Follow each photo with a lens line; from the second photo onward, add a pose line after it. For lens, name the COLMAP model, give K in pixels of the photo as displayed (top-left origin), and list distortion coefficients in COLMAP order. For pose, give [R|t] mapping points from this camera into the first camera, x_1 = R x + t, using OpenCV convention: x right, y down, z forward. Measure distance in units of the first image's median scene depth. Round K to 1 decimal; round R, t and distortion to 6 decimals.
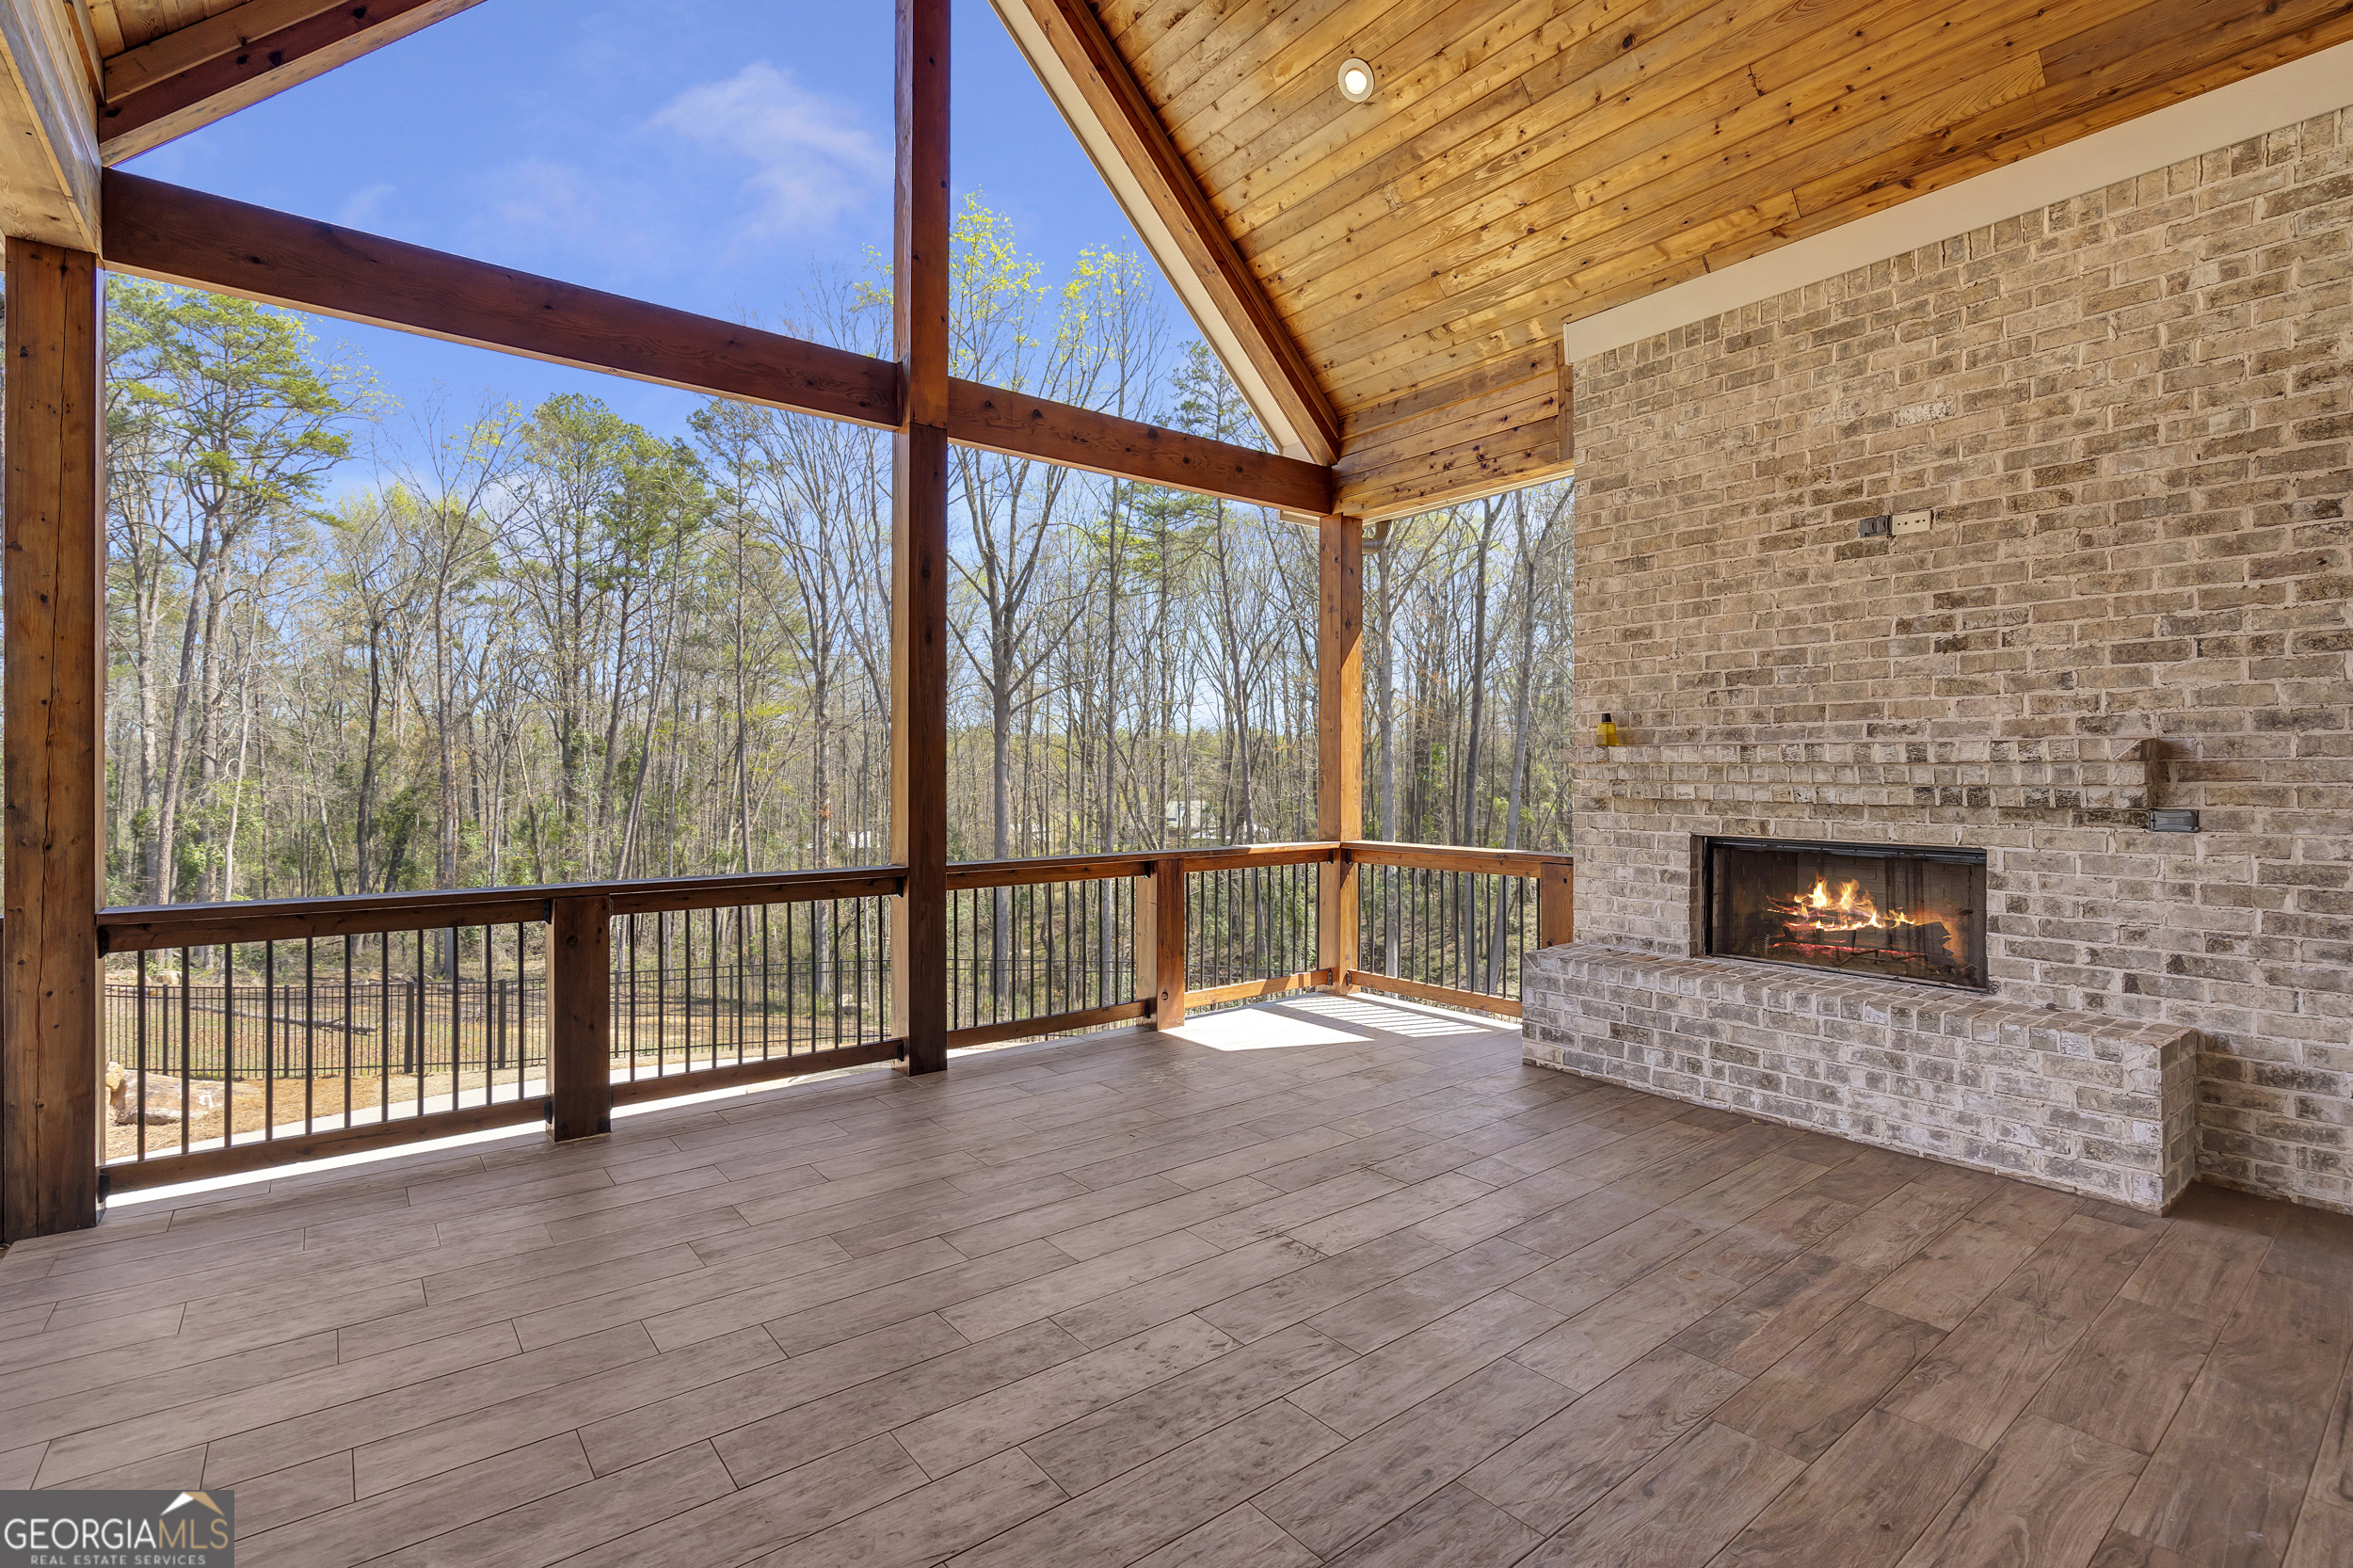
lens RADIAL K [[1081.8, 0, 1172.4], [0, 1081.8, 766.4], [0, 0, 1]] dist [-0.003560, 0.001017]
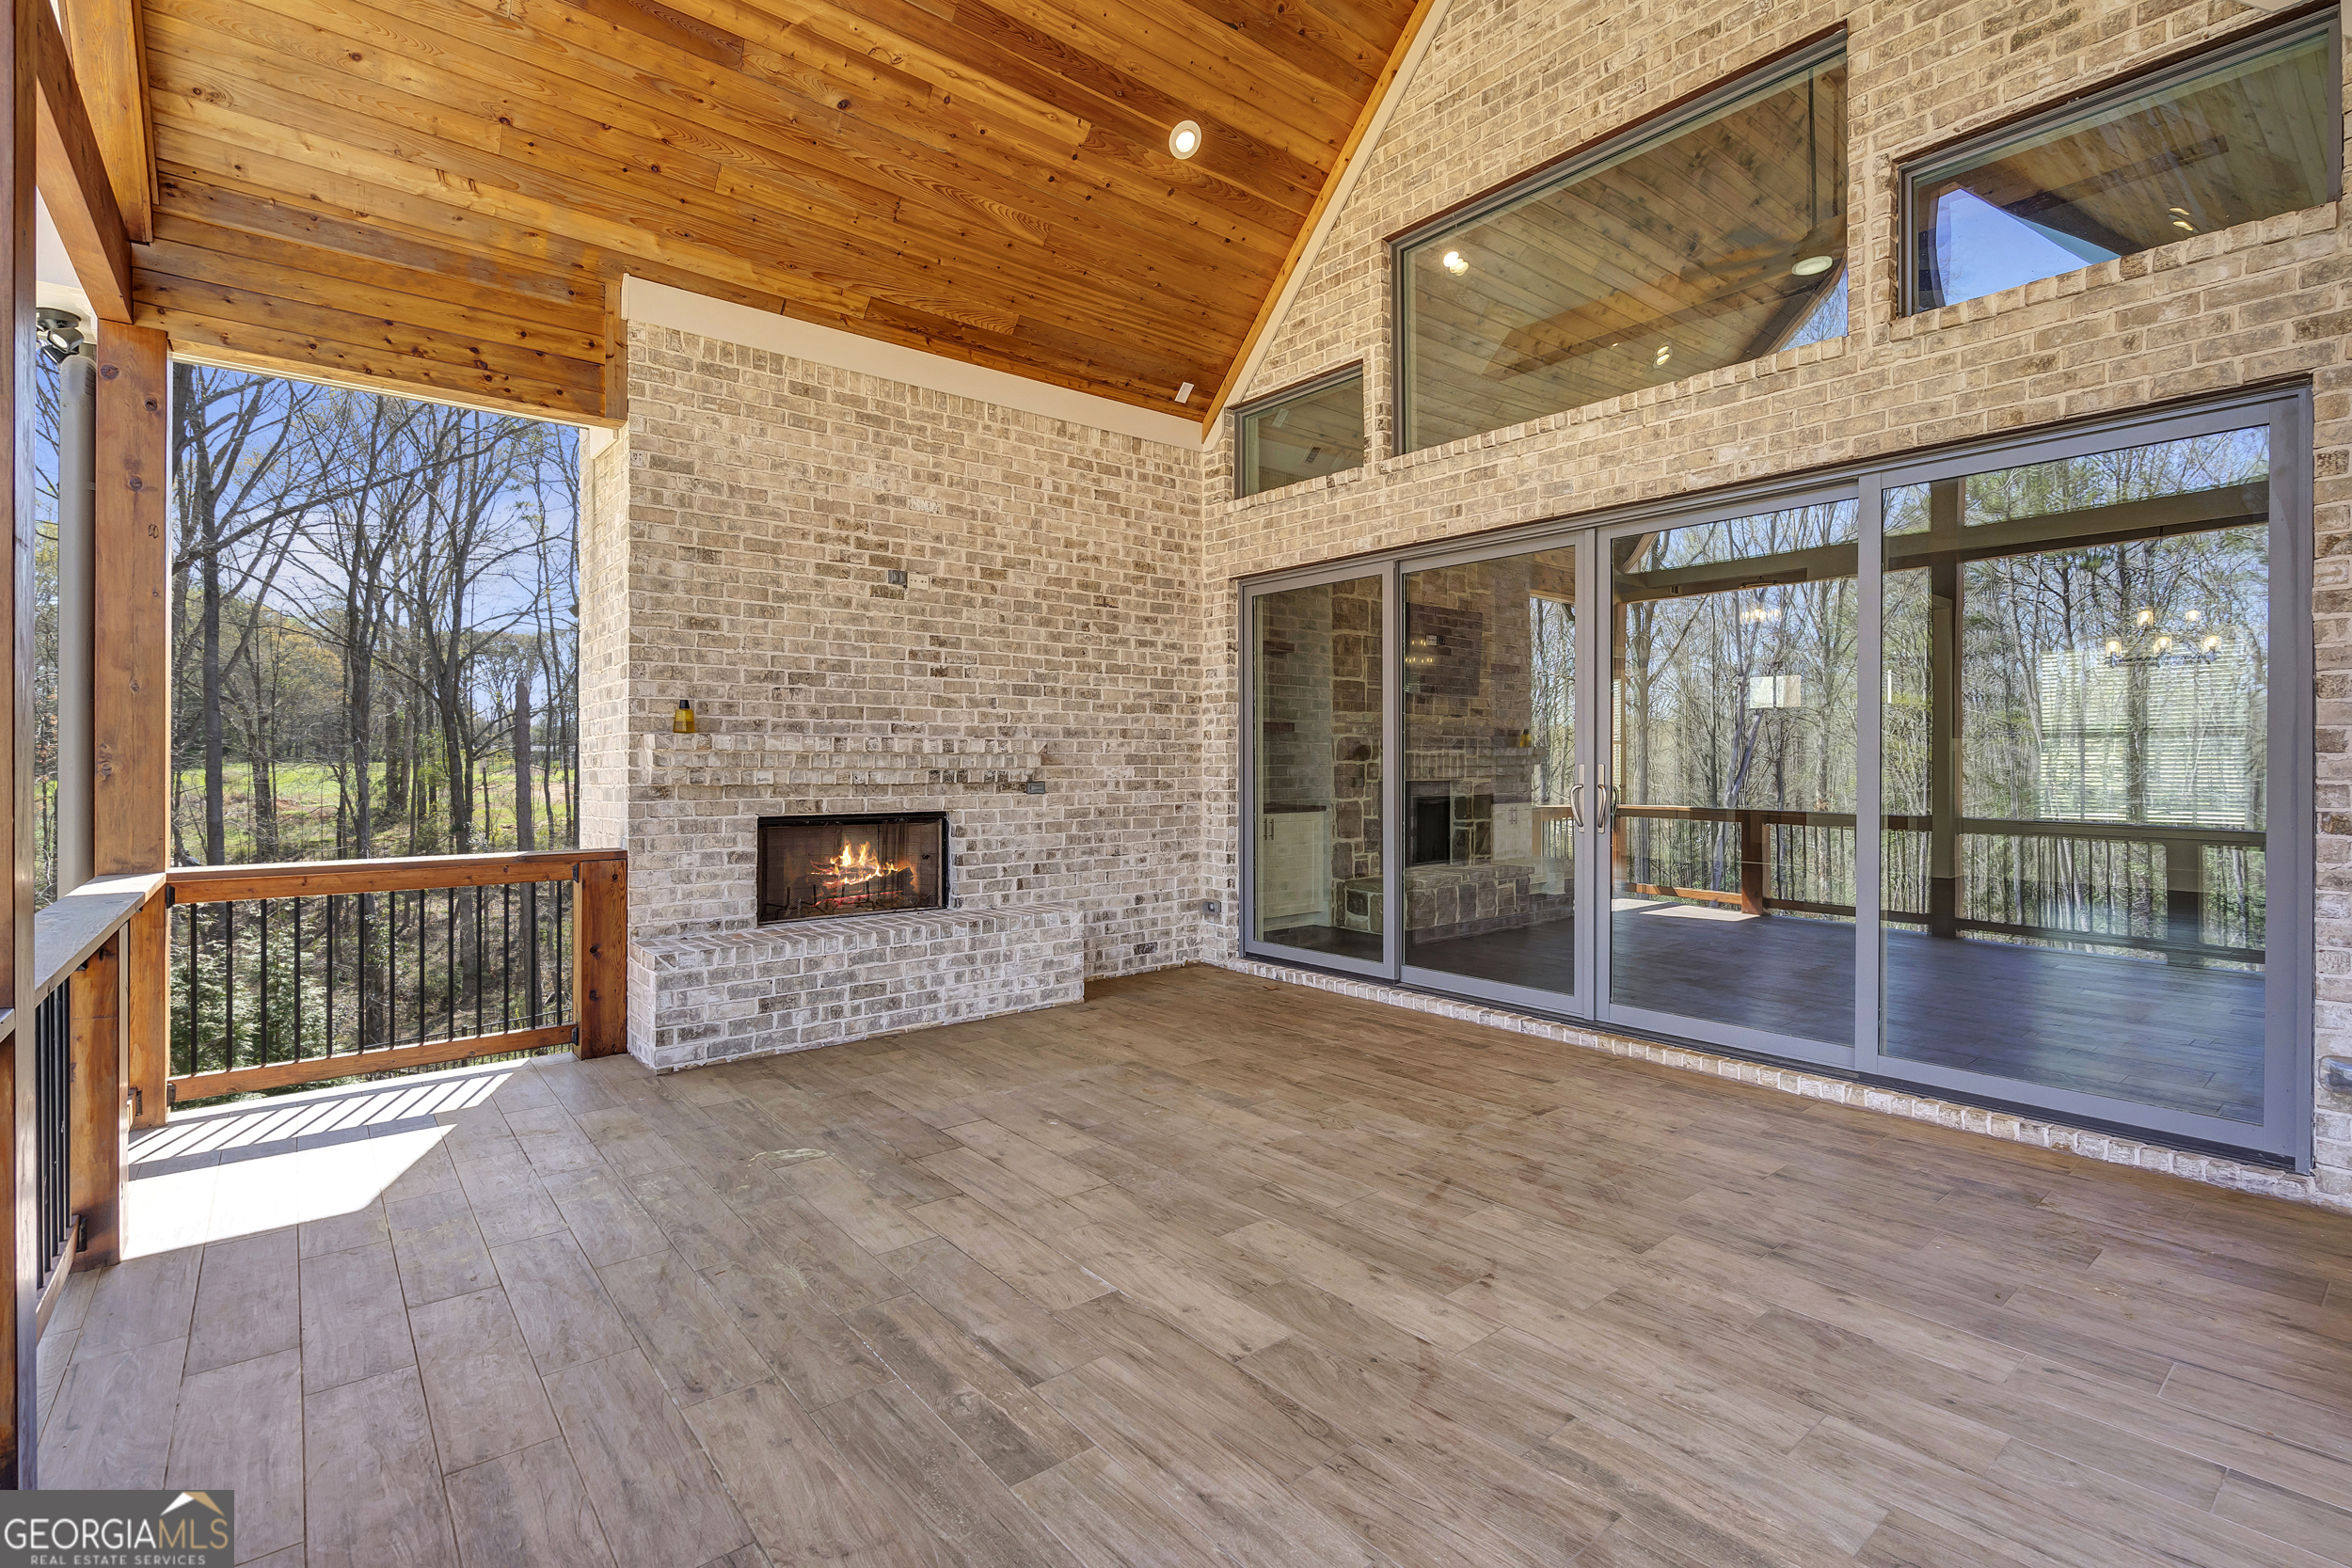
lens RADIAL K [[1081.2, 0, 1171.9], [0, 1081.2, 766.4], [0, 0, 1]] dist [-0.003560, 0.001017]
pose [[-0.018307, -0.004804, 0.999821, -0.685502], [-0.006890, 0.999965, 0.004679, 0.004748], [-0.999809, -0.006803, -0.018339, 0.661518]]
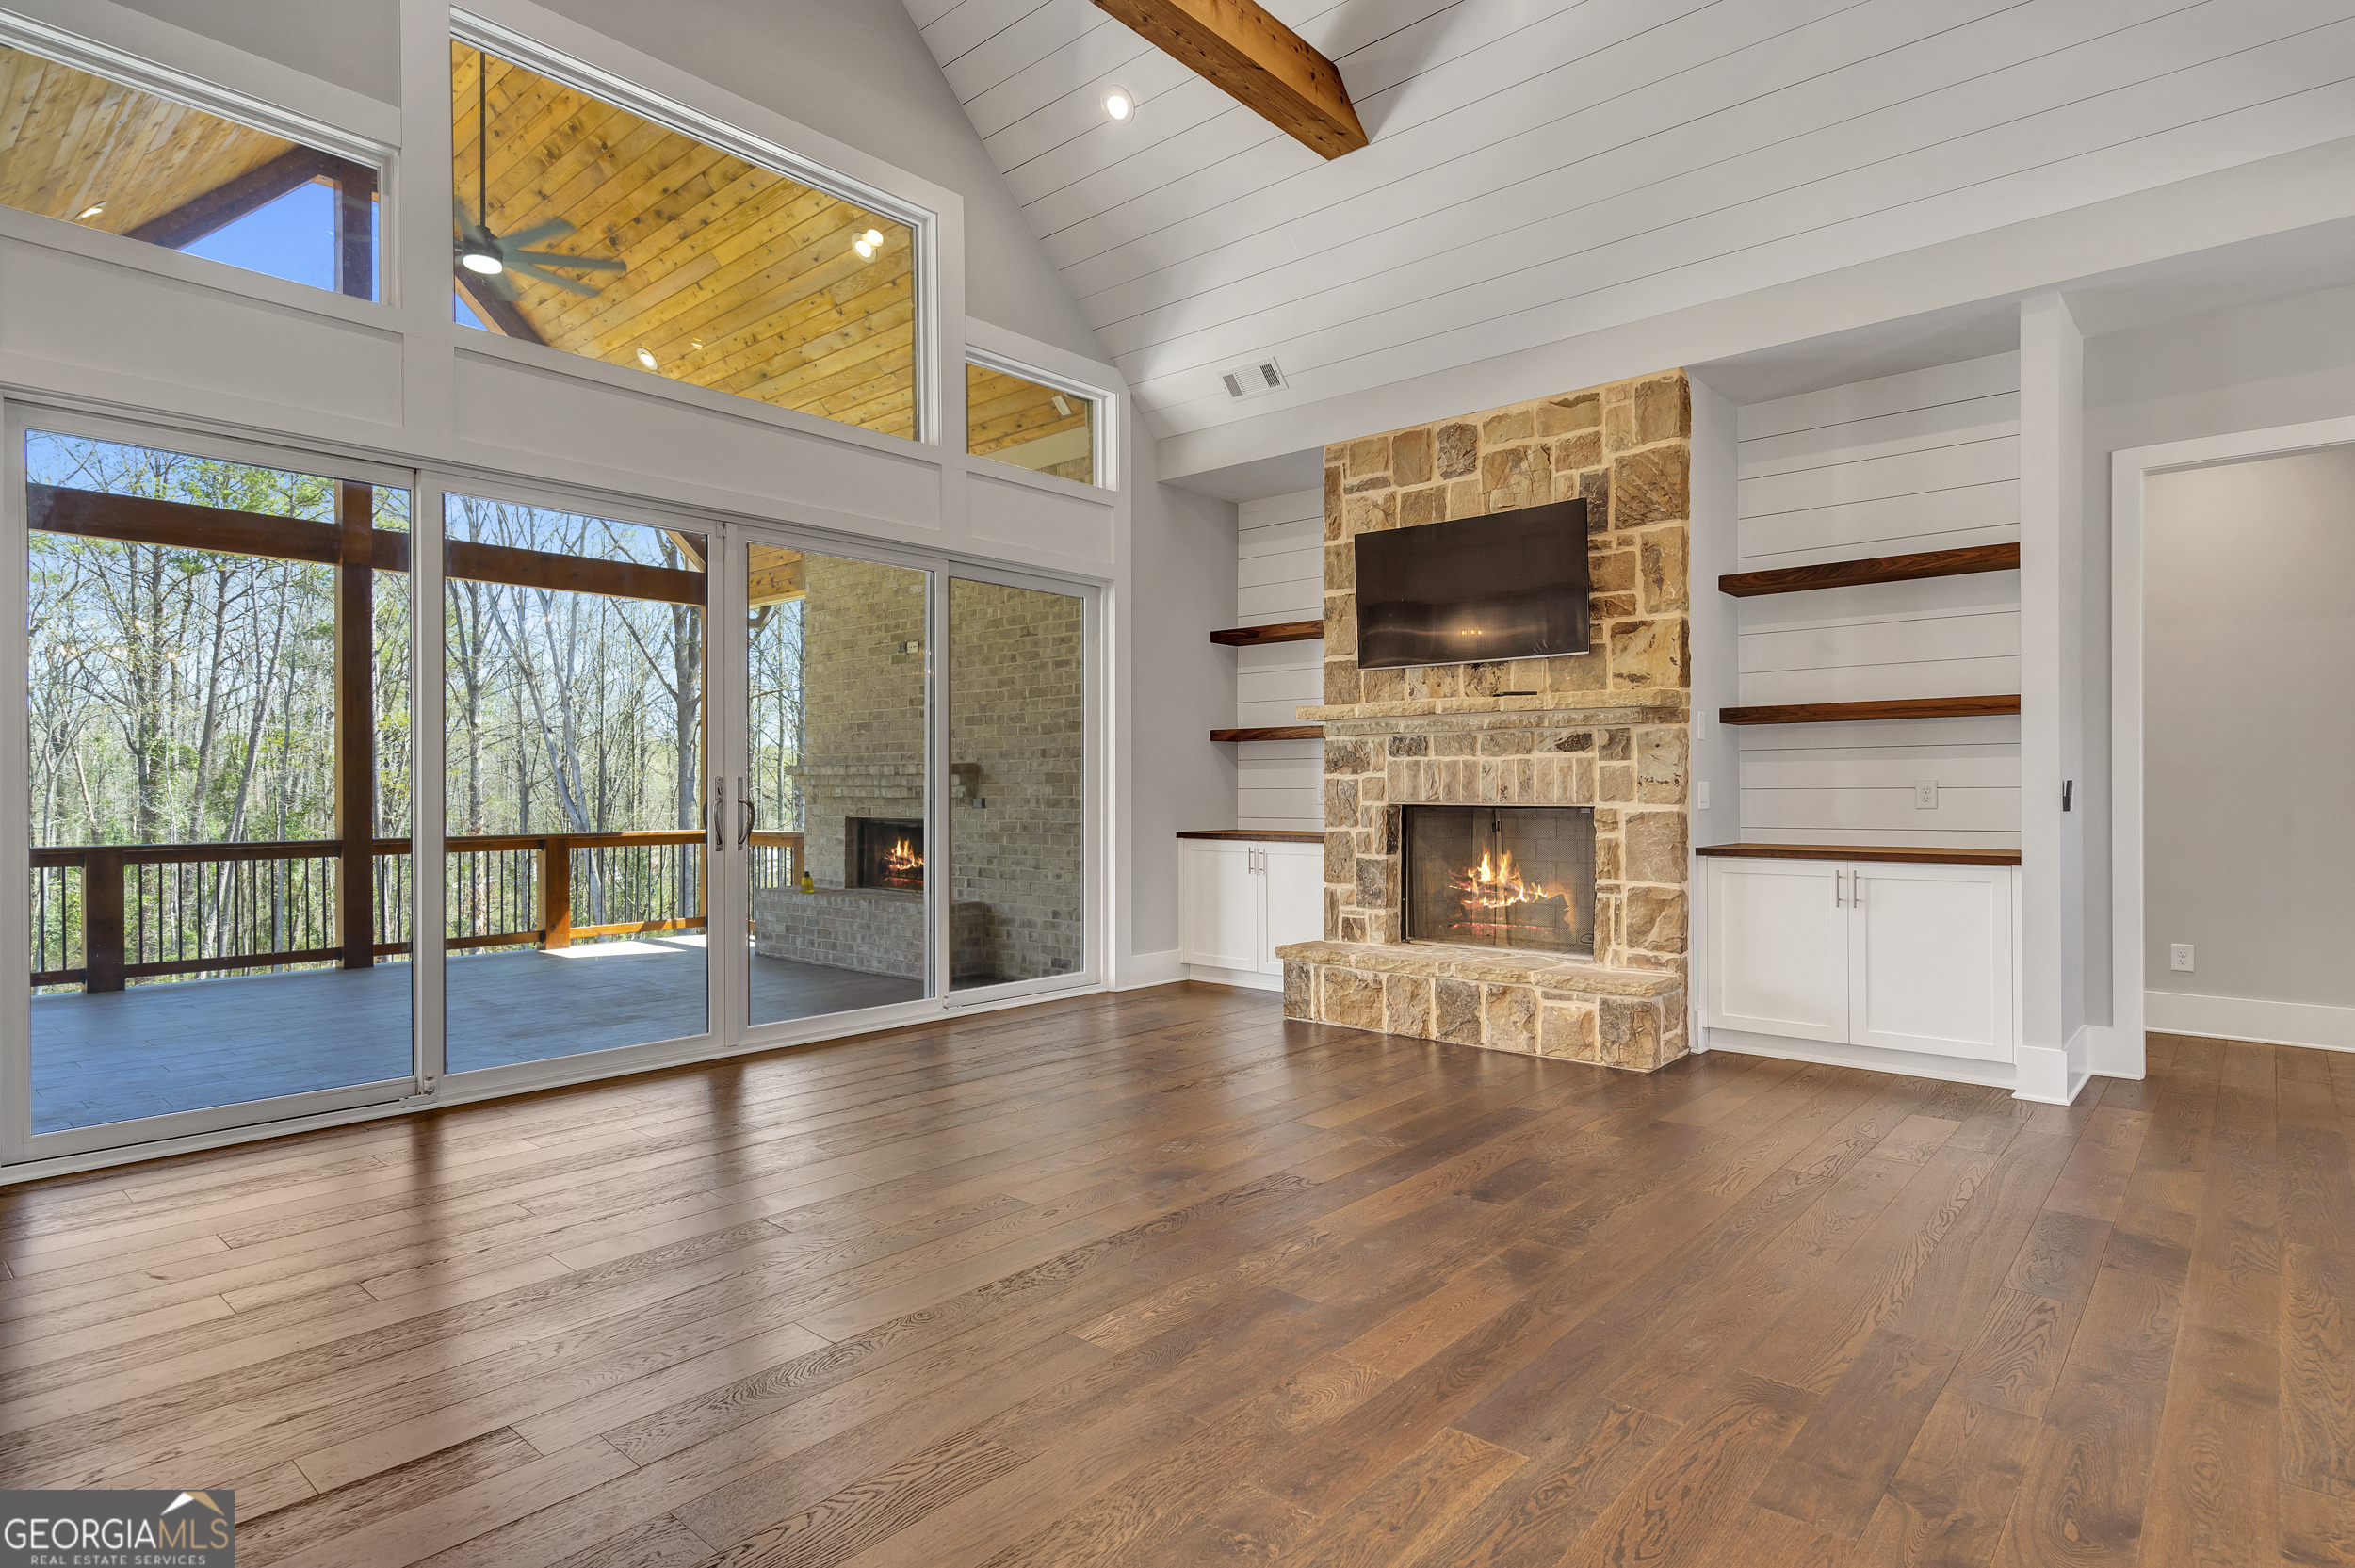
lens RADIAL K [[1236.8, 0, 1180.6], [0, 1236.8, 791.0], [0, 0, 1]] dist [0.003246, 0.001062]
pose [[0.983548, -0.002077, 0.180632, 0.715027], [0.000898, 0.999978, 0.006607, 0.010206], [-0.180642, -0.006336, 0.983528, -1.142052]]
